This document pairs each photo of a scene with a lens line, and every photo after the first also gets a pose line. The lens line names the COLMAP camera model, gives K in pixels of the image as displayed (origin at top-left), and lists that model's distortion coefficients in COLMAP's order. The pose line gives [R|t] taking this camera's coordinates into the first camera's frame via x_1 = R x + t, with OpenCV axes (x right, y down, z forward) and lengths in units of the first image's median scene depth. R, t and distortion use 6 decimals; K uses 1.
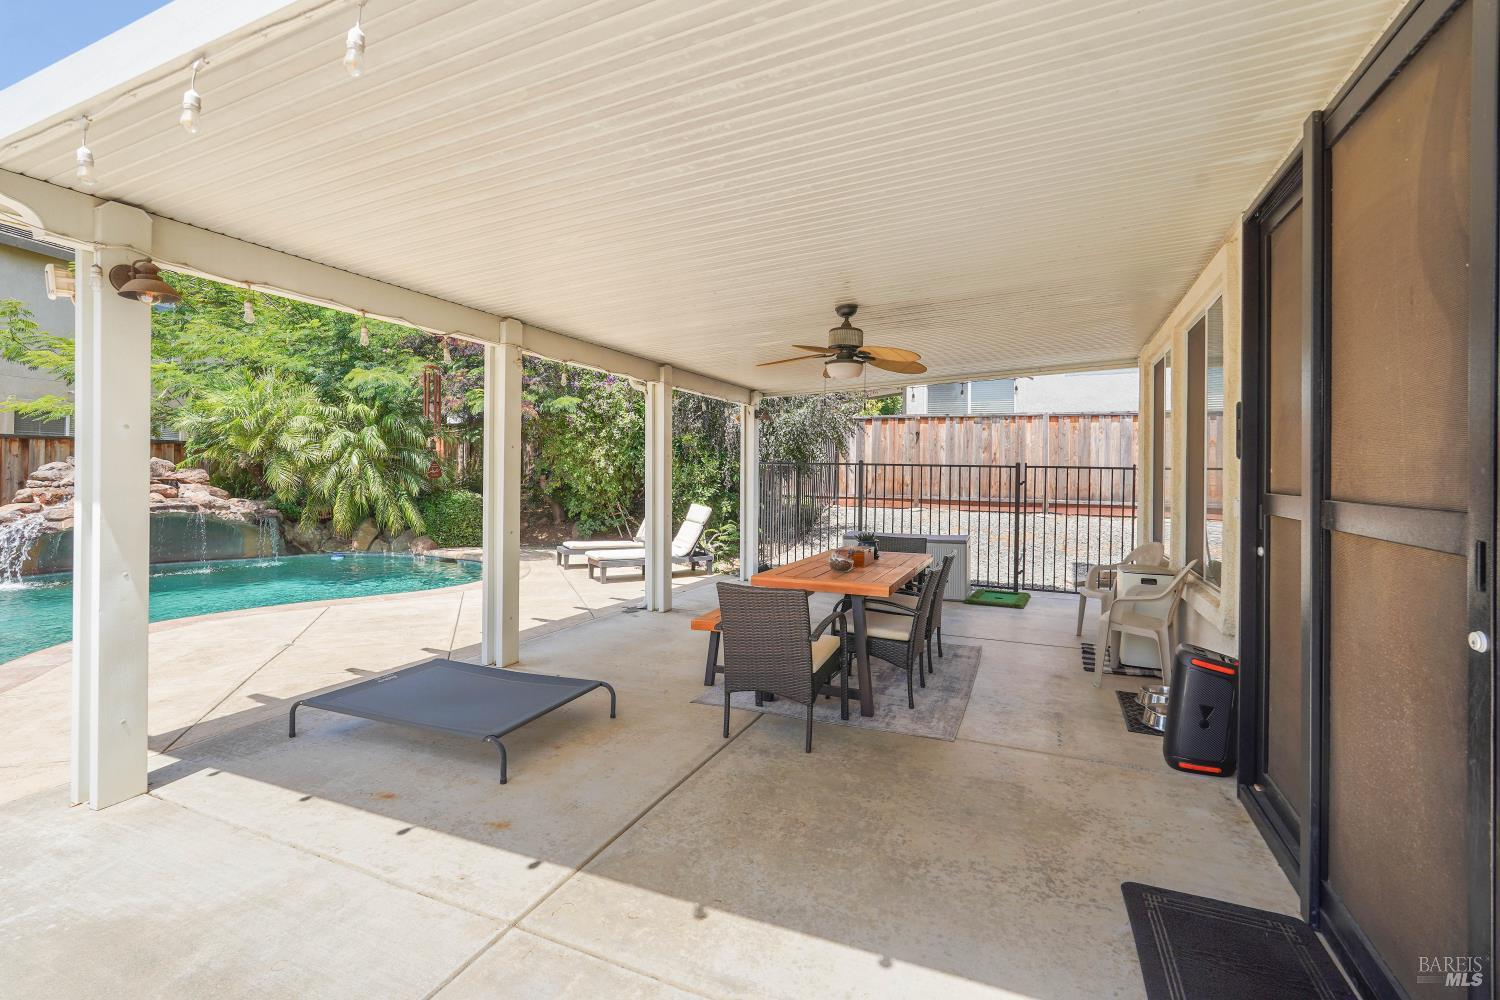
lens RADIAL K [[671.6, 0, 748.5], [0, 671.6, 476.8], [0, 0, 1]] dist [-0.014196, 0.008112]
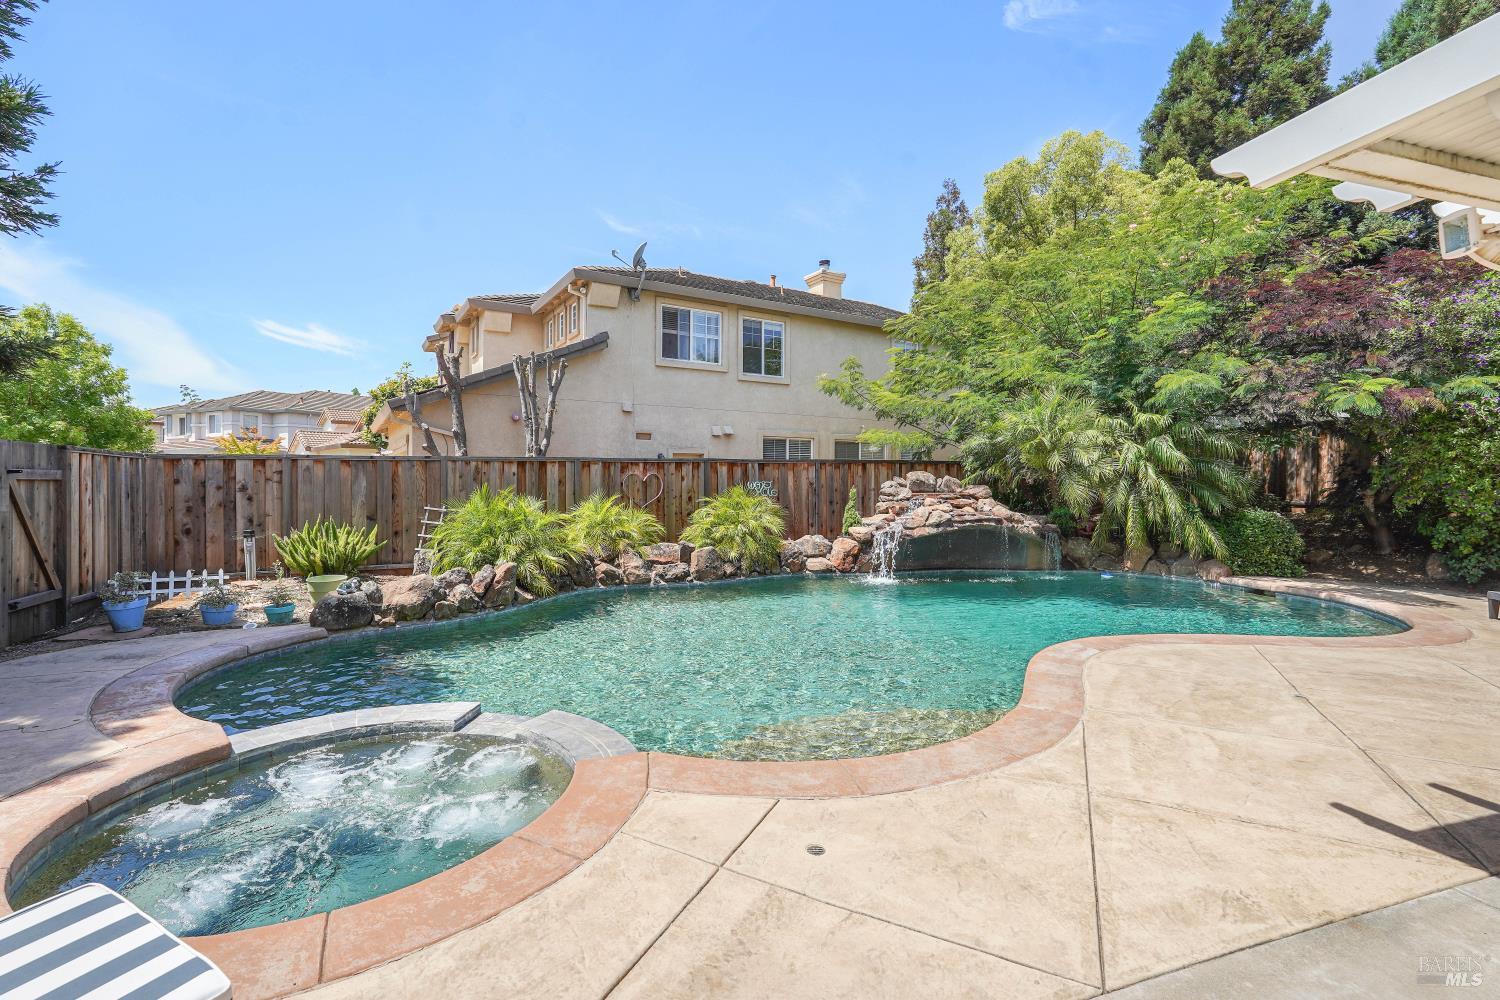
lens RADIAL K [[671.6, 0, 740.6], [0, 671.6, 483.8], [0, 0, 1]] dist [-0.014196, 0.008112]
pose [[0.663018, -0.011627, -0.748513, -0.320009], [0.003622, 0.999917, -0.012325, -0.002308], [0.748595, 0.005461, 0.663005, -0.036871]]
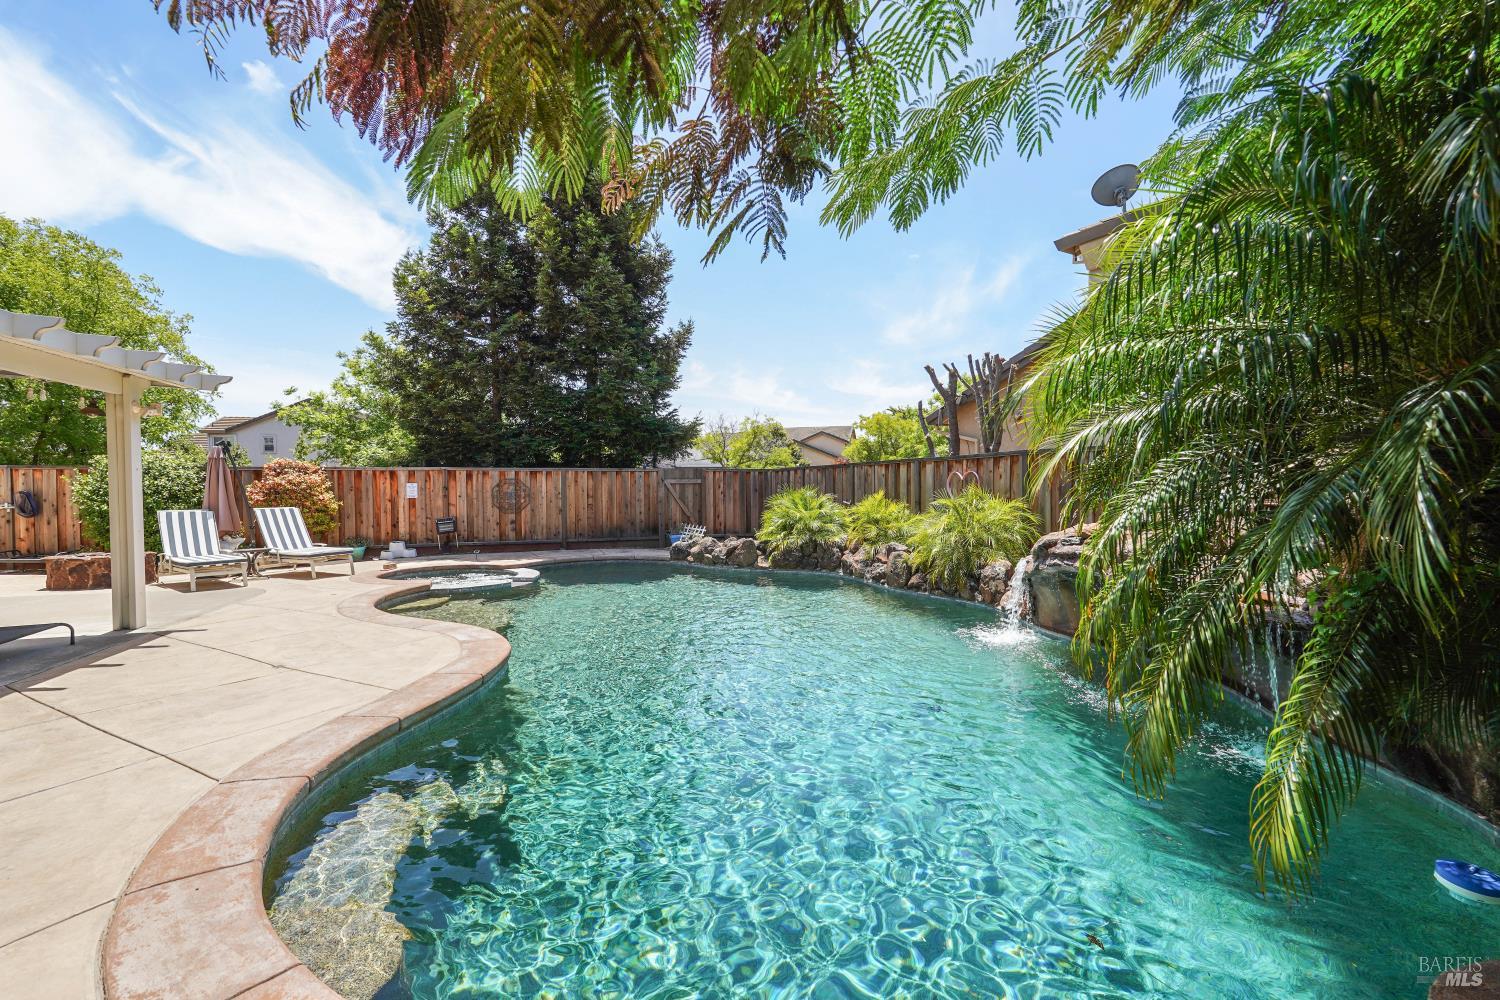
lens RADIAL K [[671.6, 0, 754.4], [0, 671.6, 497.6], [0, 0, 1]] dist [-0.014196, 0.008112]
pose [[-0.765667, 0.004839, -0.643219, -0.351304], [-0.007000, 0.999850, 0.015854, -0.009164], [0.643199, 0.016642, -0.765518, 1.312722]]
